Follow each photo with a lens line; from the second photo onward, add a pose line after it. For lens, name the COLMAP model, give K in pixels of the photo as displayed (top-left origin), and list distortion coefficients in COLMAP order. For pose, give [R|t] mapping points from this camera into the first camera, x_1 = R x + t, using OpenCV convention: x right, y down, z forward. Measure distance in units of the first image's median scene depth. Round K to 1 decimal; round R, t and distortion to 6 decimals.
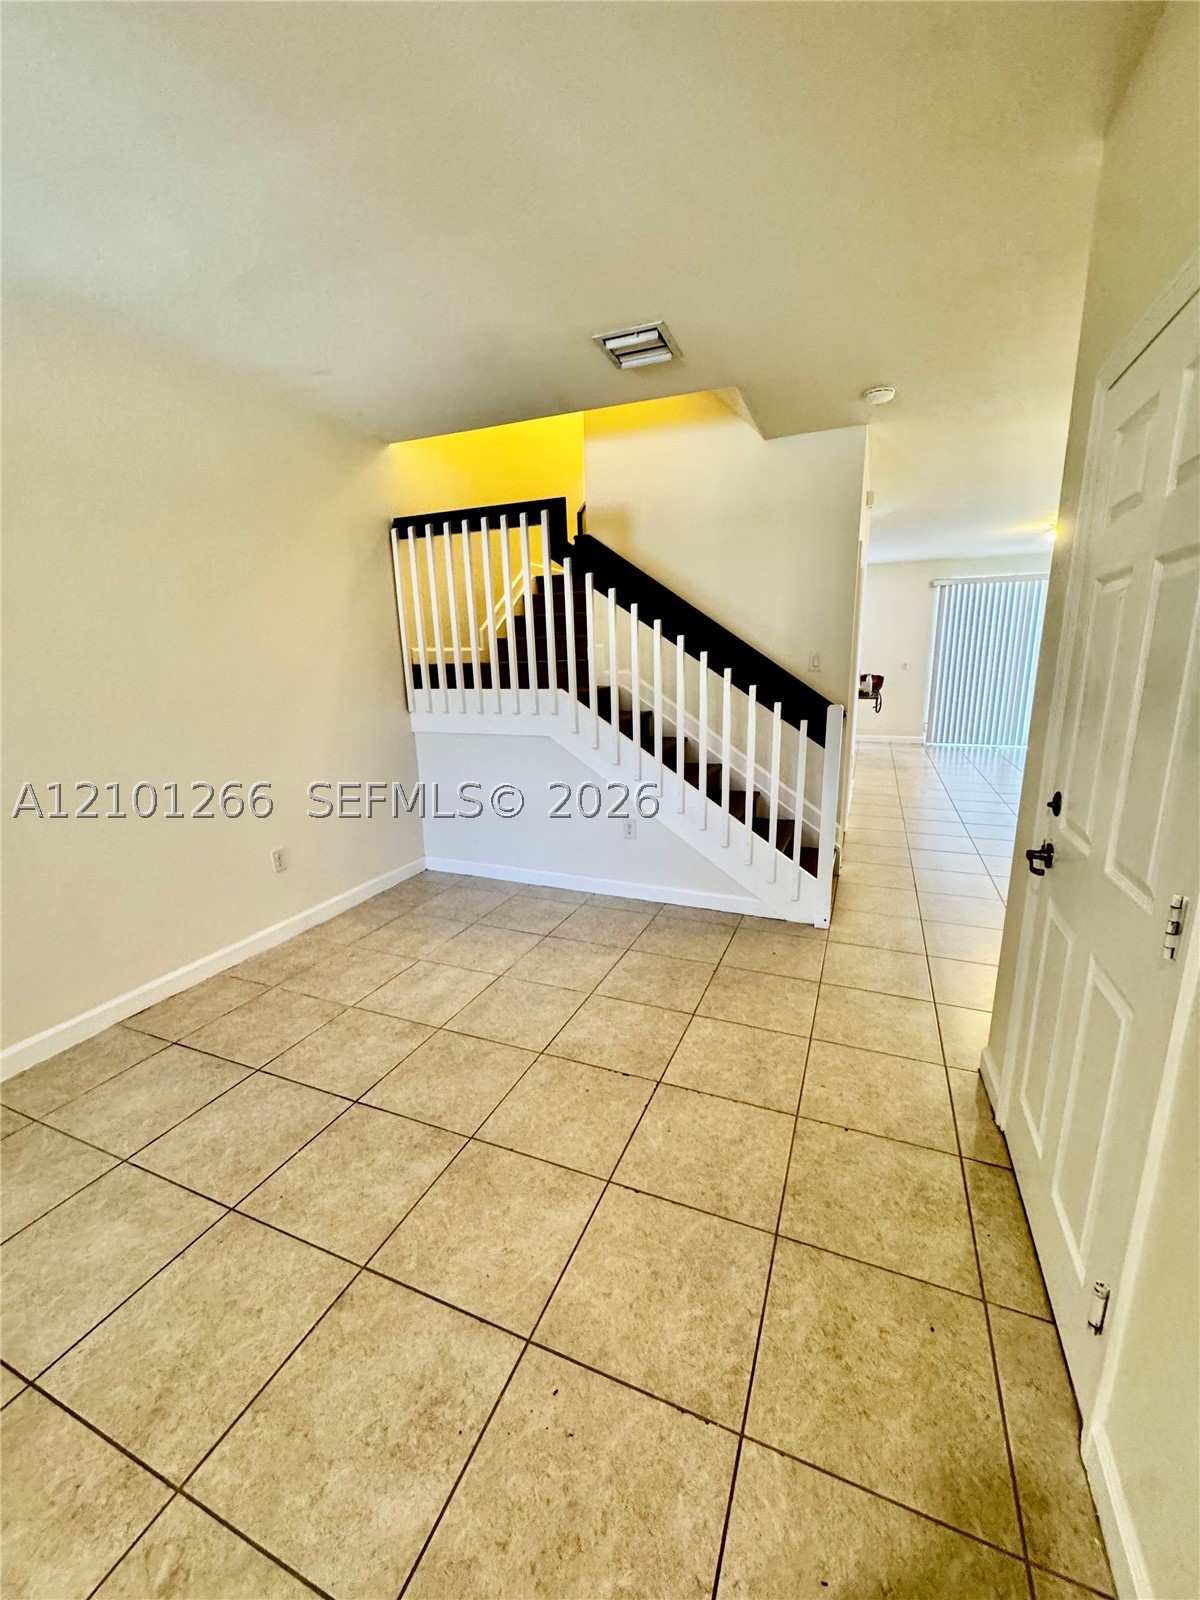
lens RADIAL K [[639.0, 0, 607.7], [0, 639.0, 805.4], [0, 0, 1]] dist [-0.002481, -0.000199]
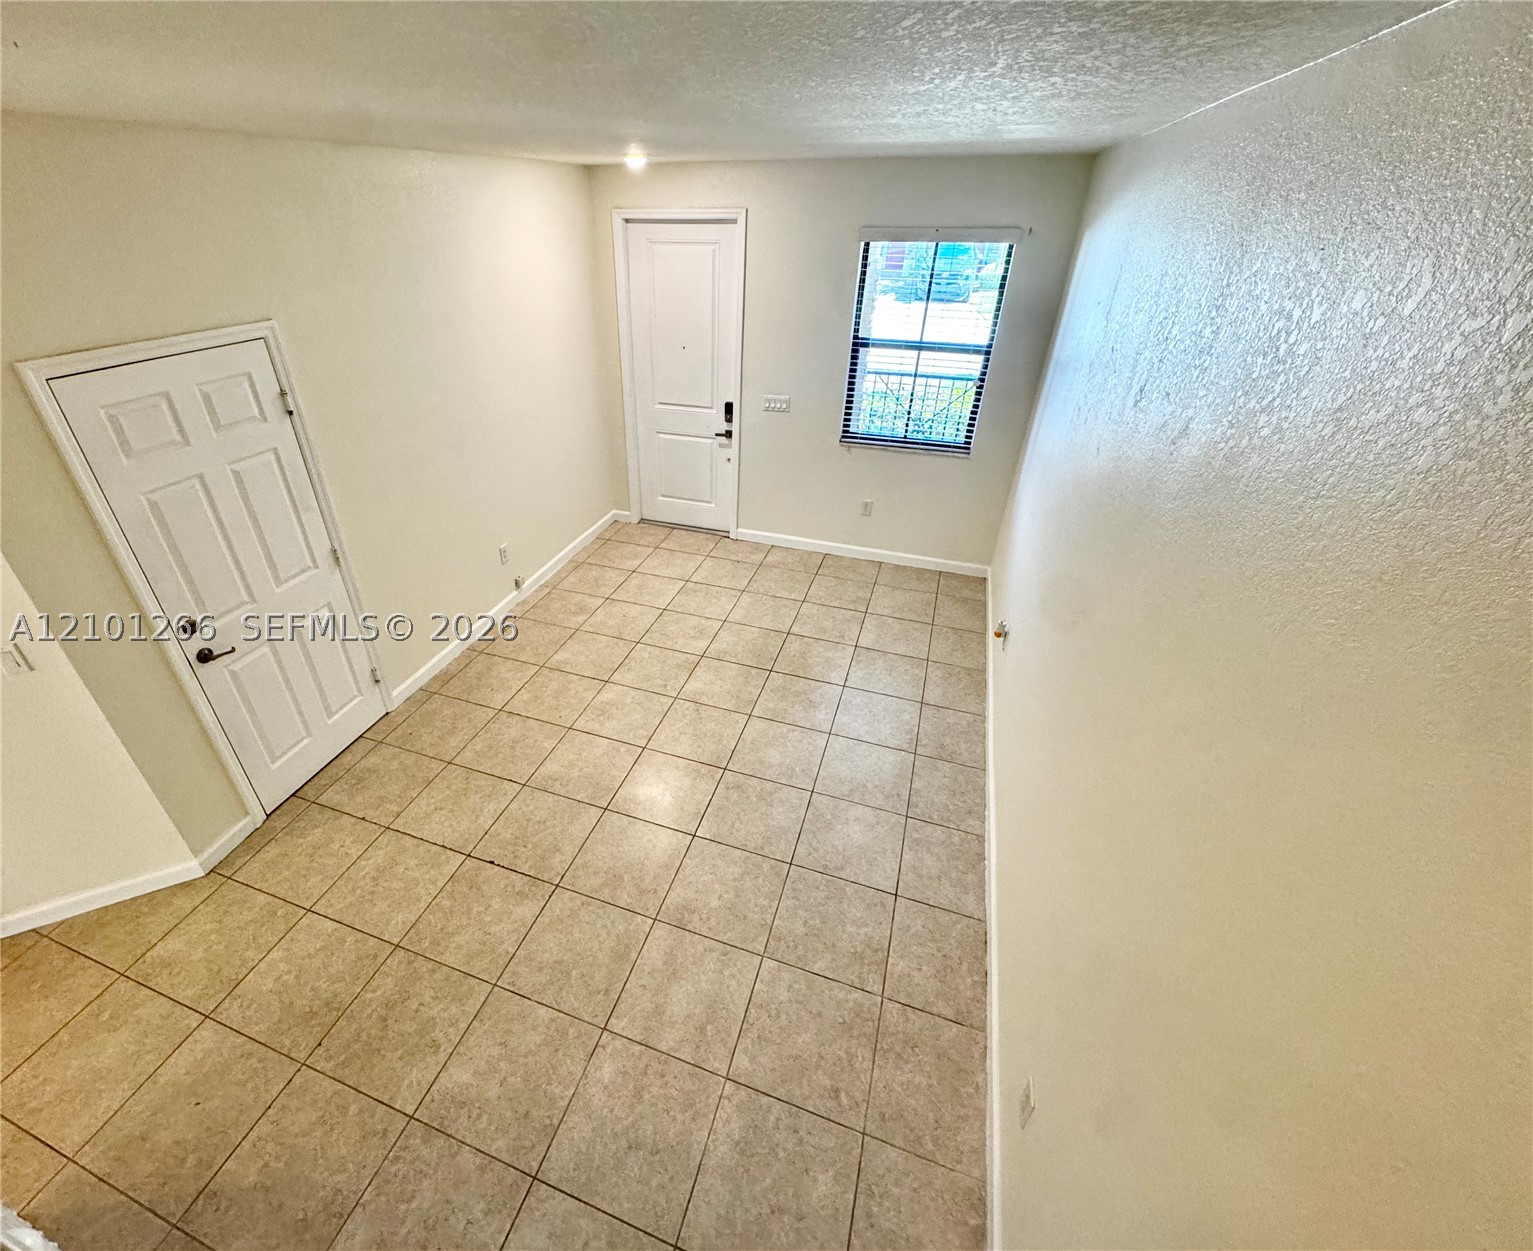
lens RADIAL K [[657.4, 0, 705.2], [0, 657.4, 613.3], [0, 0, 1]] dist [-0.000227, -0.000232]
pose [[-0.998594, 0.043027, -0.030961, -0.309601], [0.008684, 0.708972, 0.705183, -0.696998], [0.052292, 0.703923, -0.708349, 1.313767]]
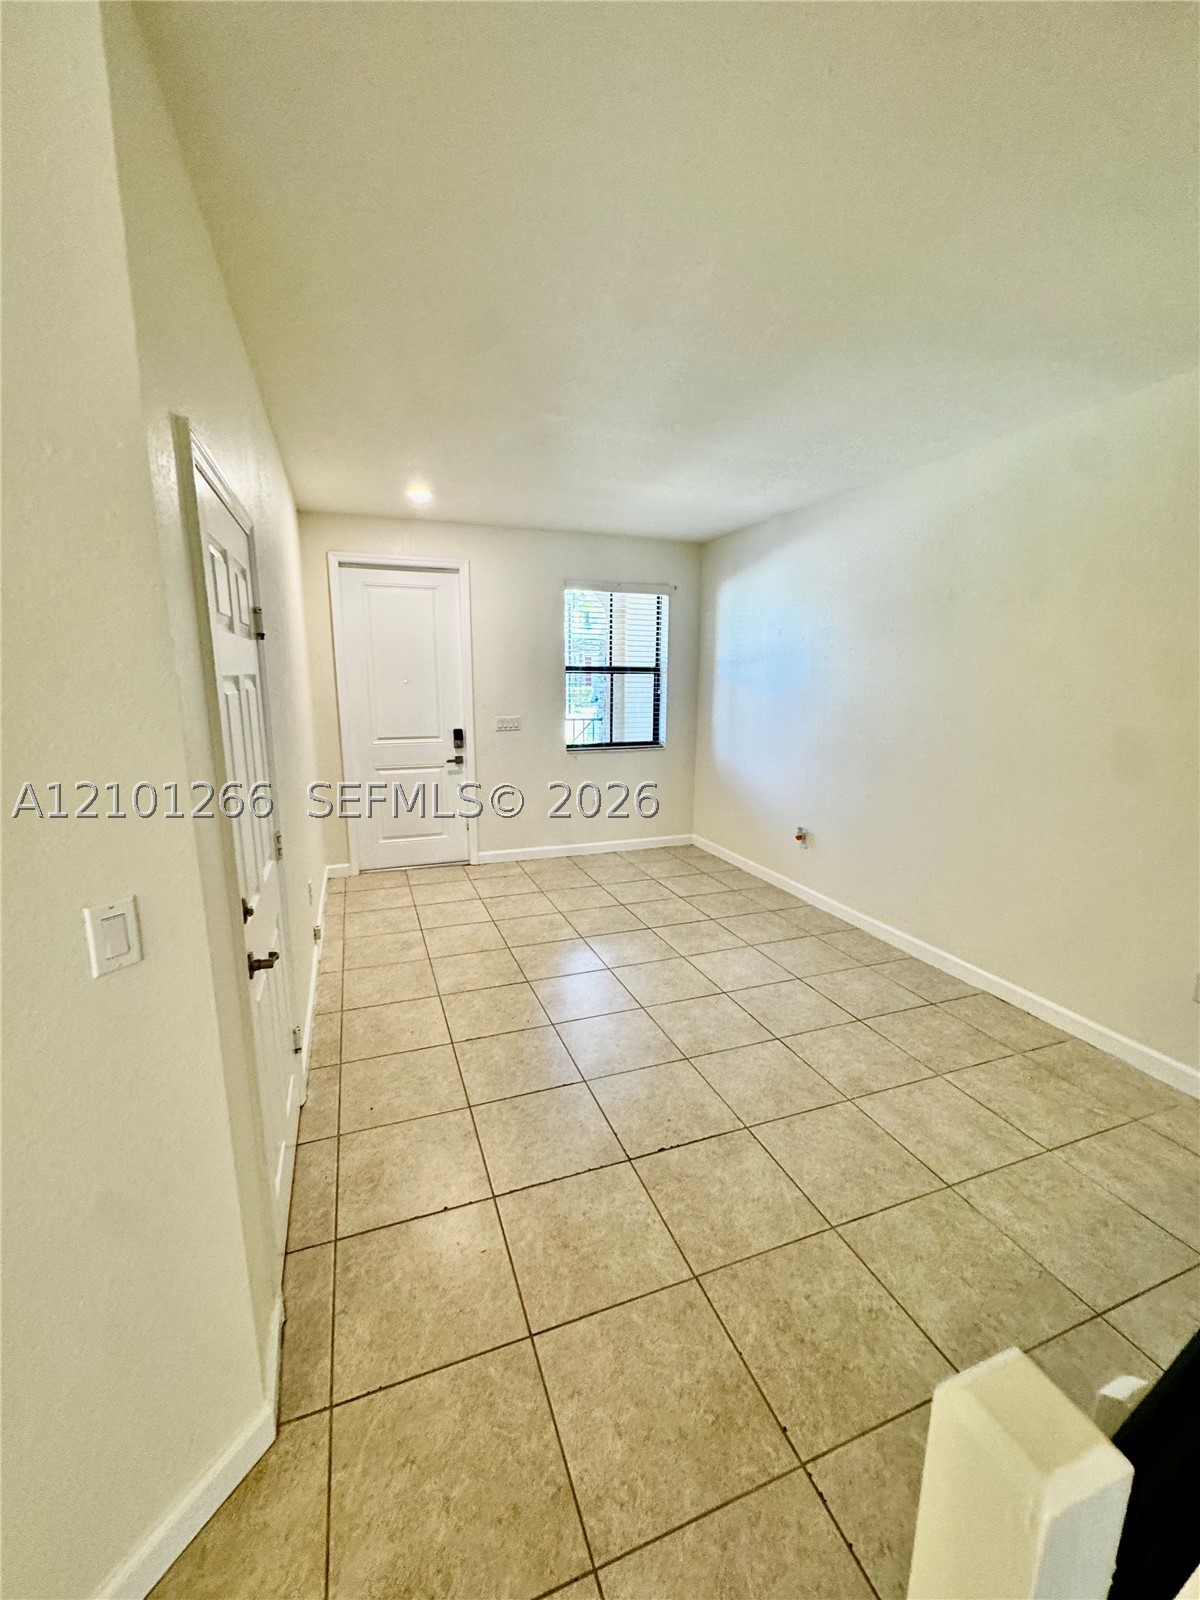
lens RADIAL K [[639.0, 0, 597.4], [0, 639.0, 797.4], [0, 0, 1]] dist [-0.002481, -0.000199]
pose [[-0.733114, 0.144722, -0.664530, 0.551834], [-0.146662, 0.920467, 0.362259, -0.341413], [0.664104, 0.363038, -0.653582, 1.131181]]
